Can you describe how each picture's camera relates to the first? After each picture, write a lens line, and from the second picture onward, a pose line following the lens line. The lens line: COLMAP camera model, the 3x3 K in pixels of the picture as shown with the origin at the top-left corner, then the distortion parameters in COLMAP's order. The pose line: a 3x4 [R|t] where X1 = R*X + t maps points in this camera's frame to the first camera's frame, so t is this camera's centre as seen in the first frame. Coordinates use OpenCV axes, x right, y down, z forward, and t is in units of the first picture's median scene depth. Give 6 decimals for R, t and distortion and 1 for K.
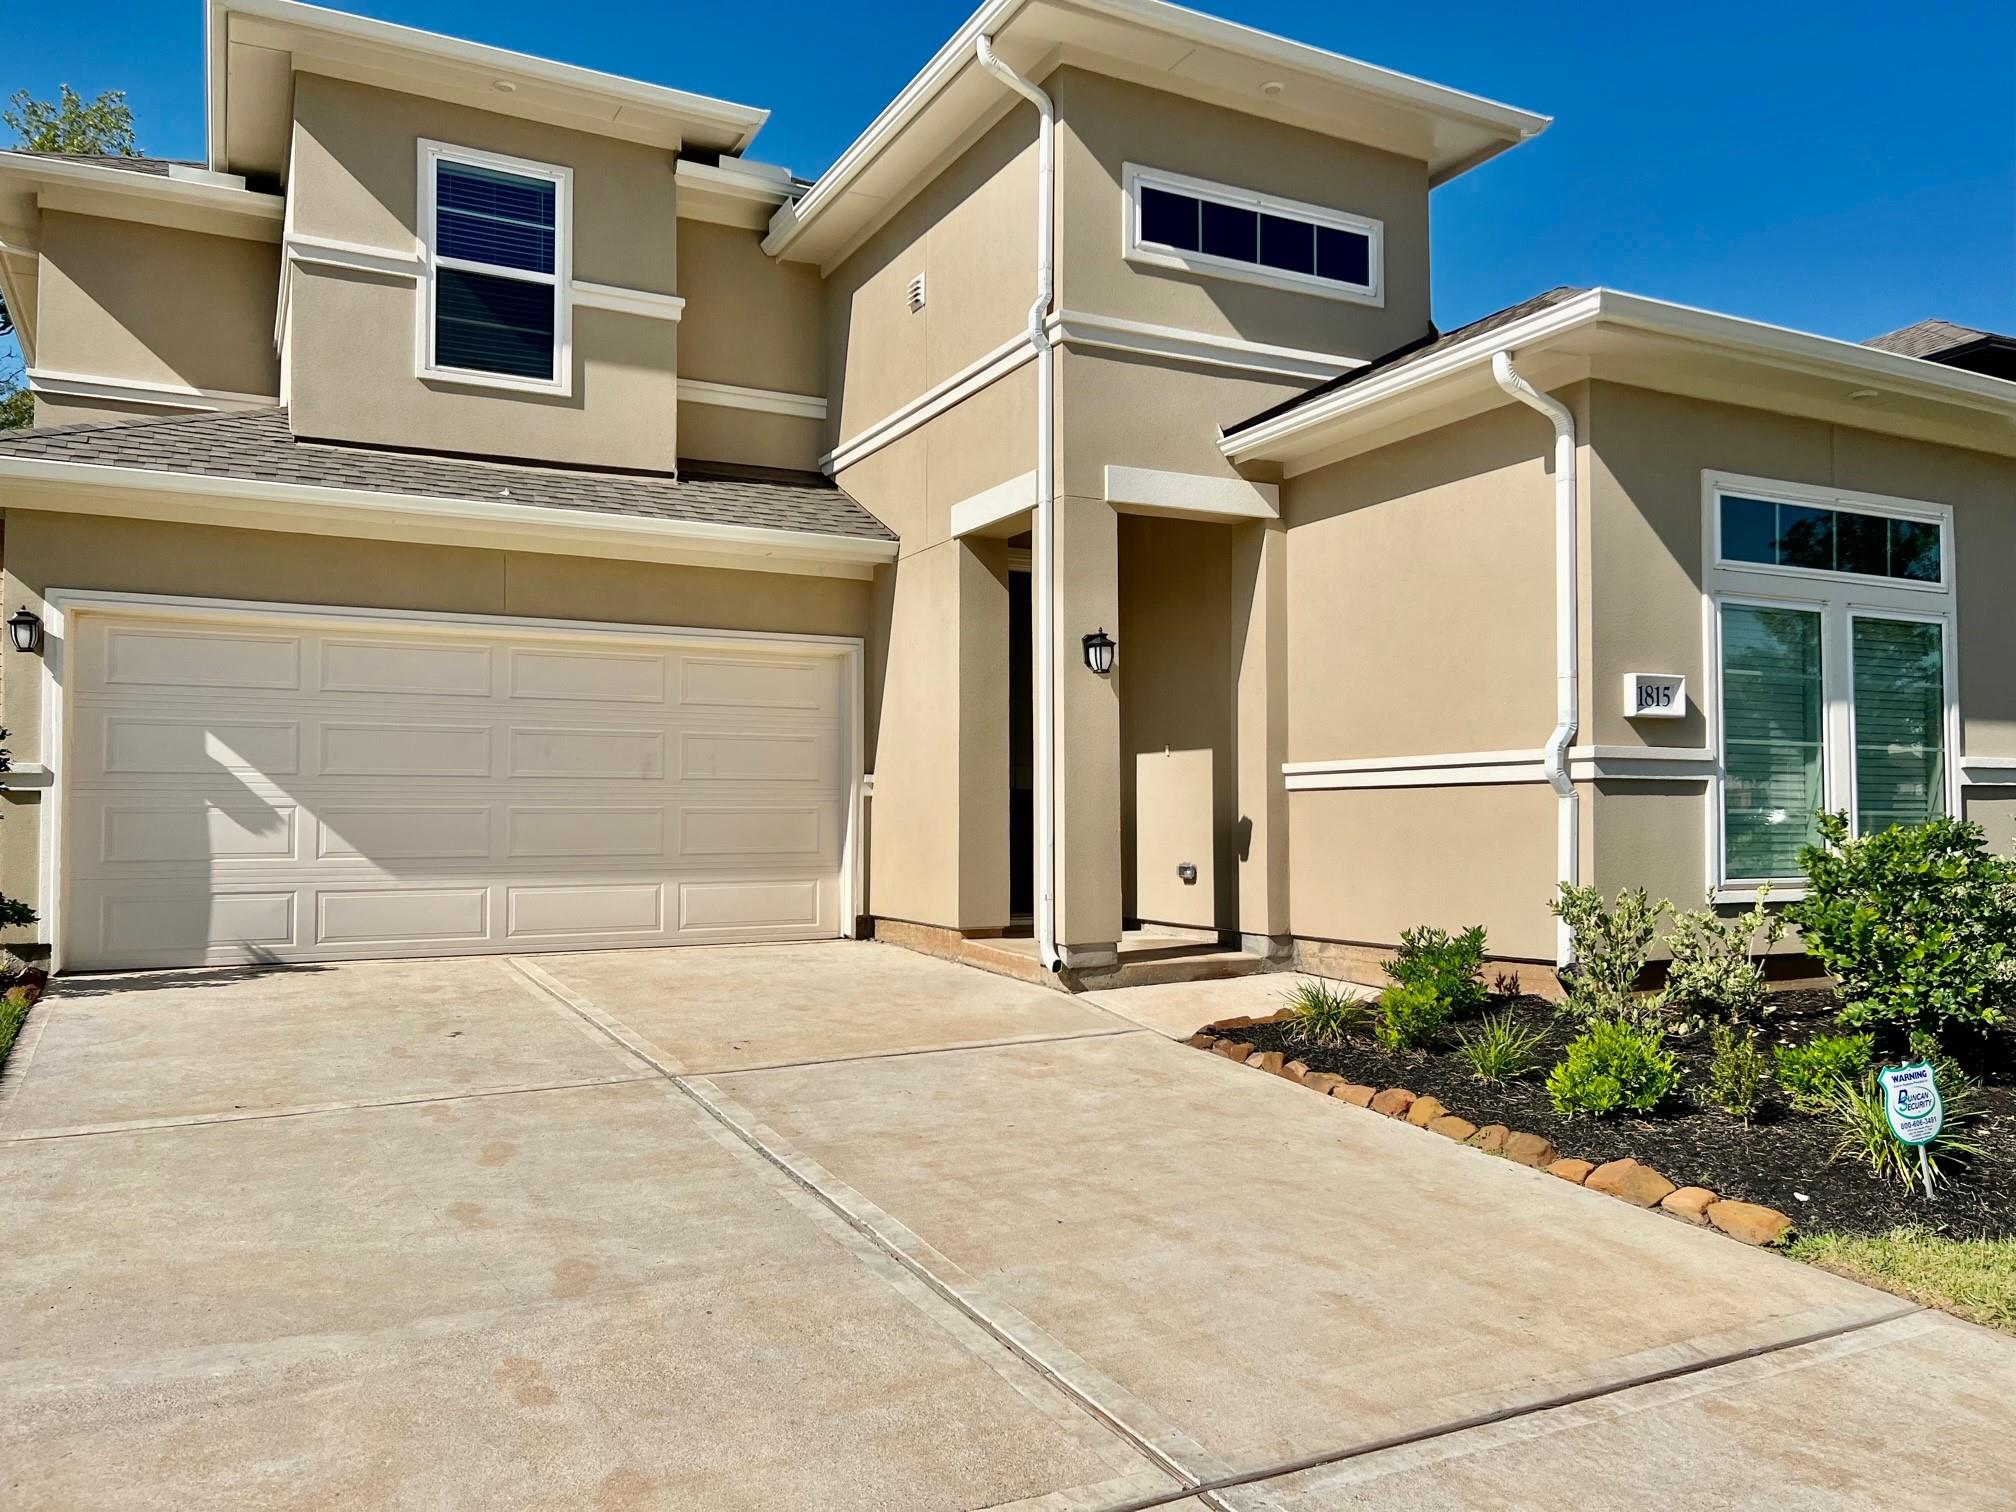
lens RADIAL K [[1490.2, 0, 1013.1], [0, 1490.2, 757.4], [0, 0, 1]] dist [0.011611, -0.011777]
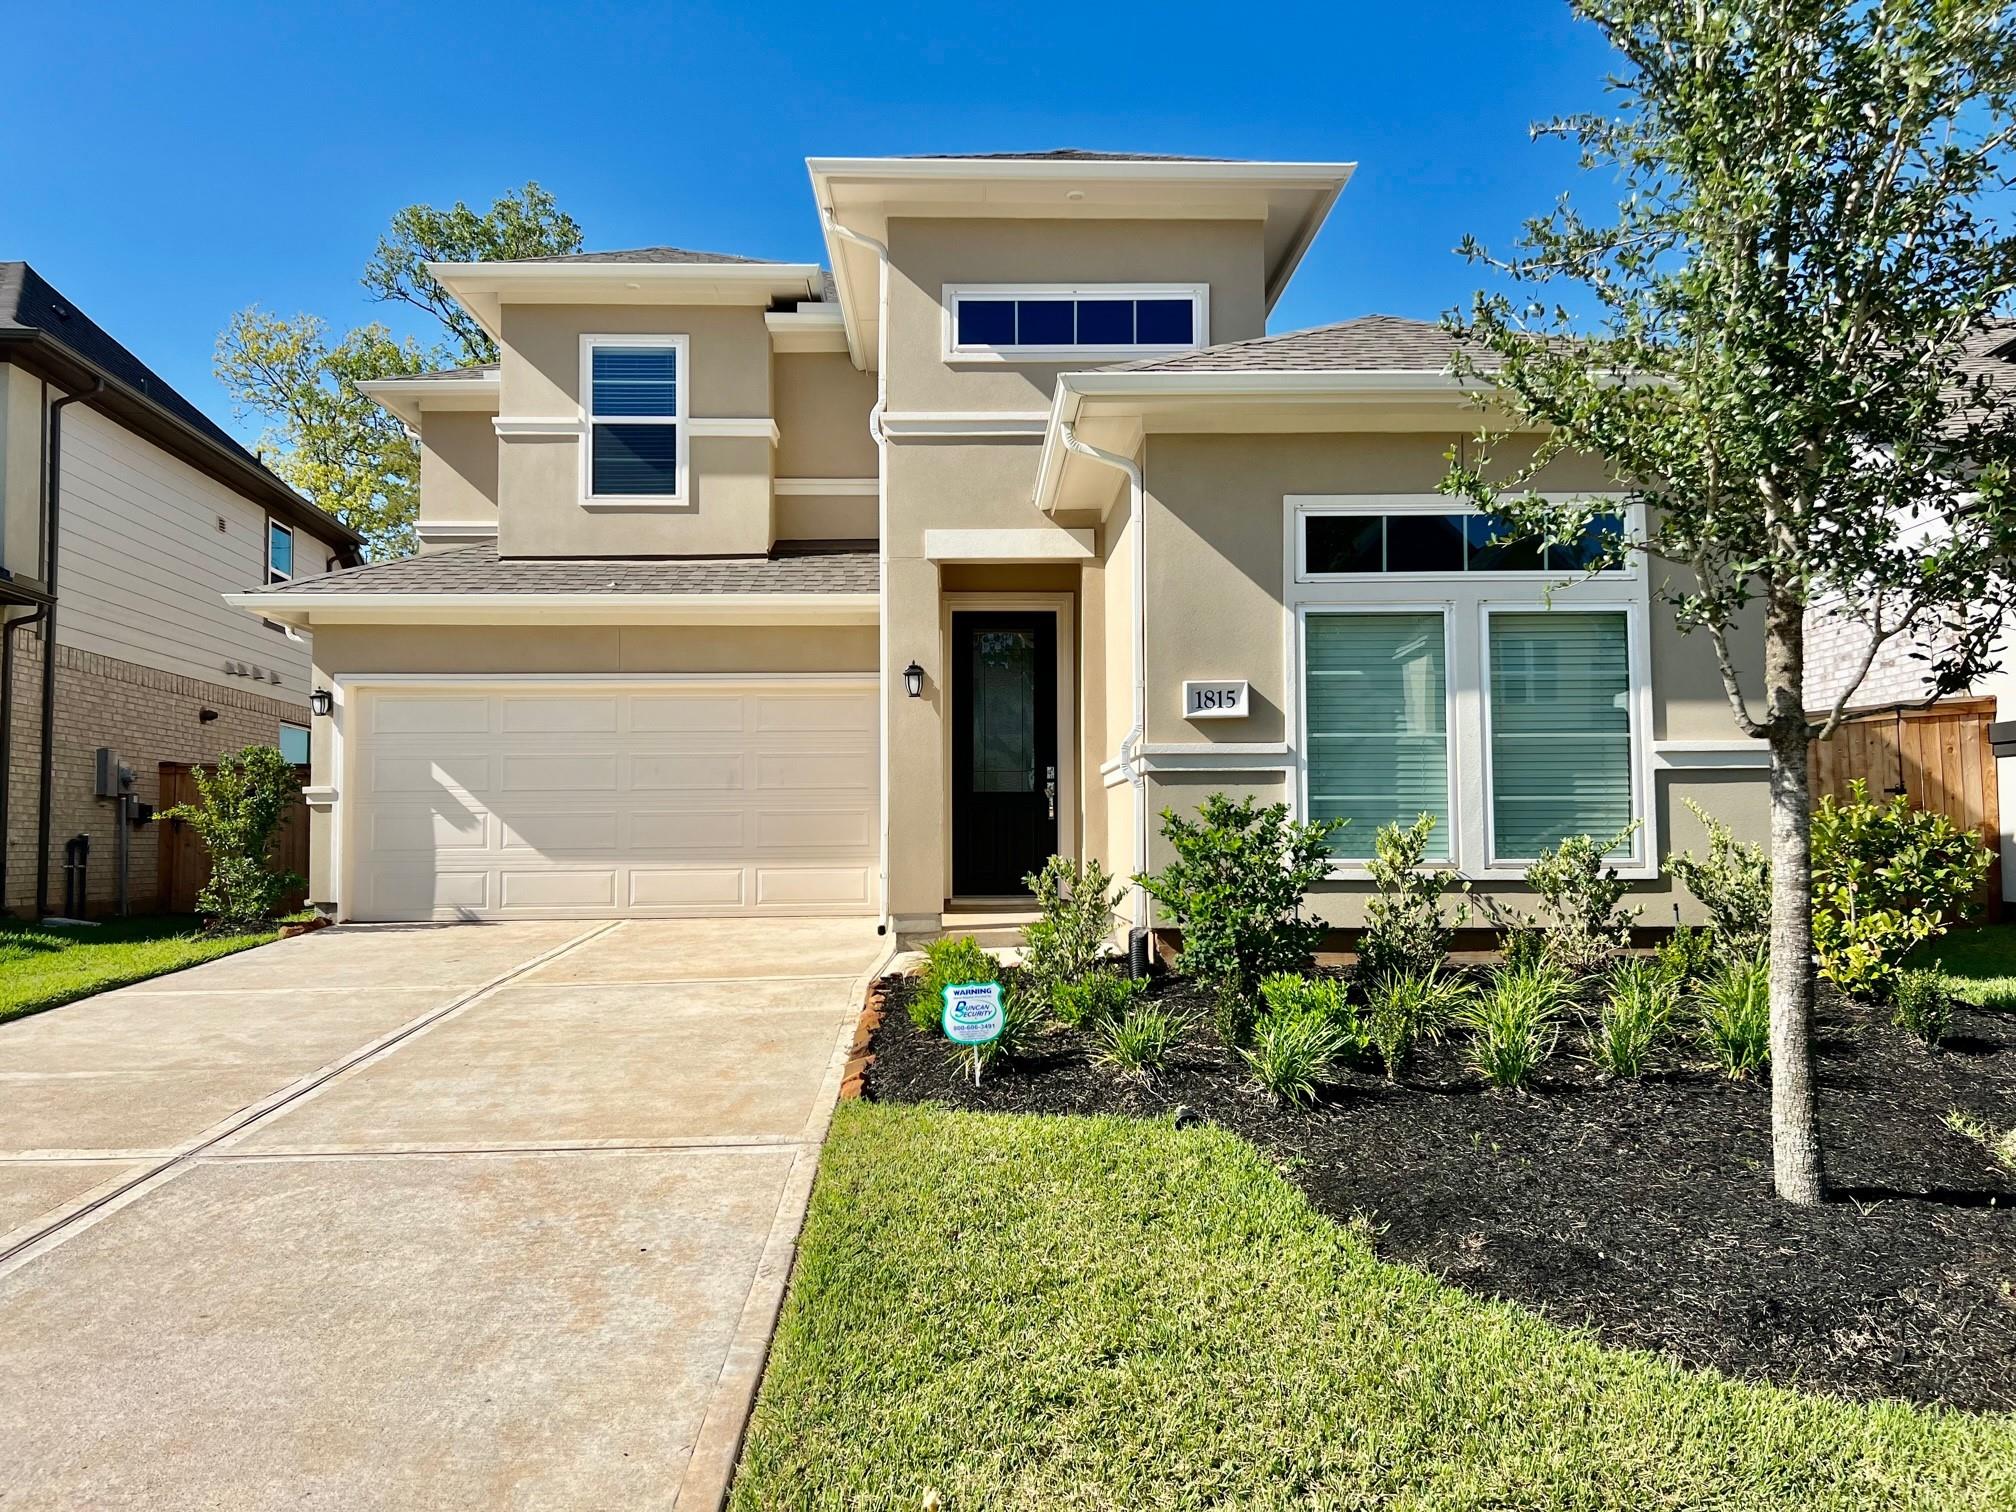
lens RADIAL K [[1490.2, 0, 1008.0], [0, 1490.2, 755.7], [0, 0, 1]] dist [0.011611, -0.011777]
pose [[0.897868, -0.029231, -0.439294, 0.600666], [0.023885, 0.999558, -0.017694, 0.014754], [0.439617, 0.005394, 0.898169, -0.081419]]
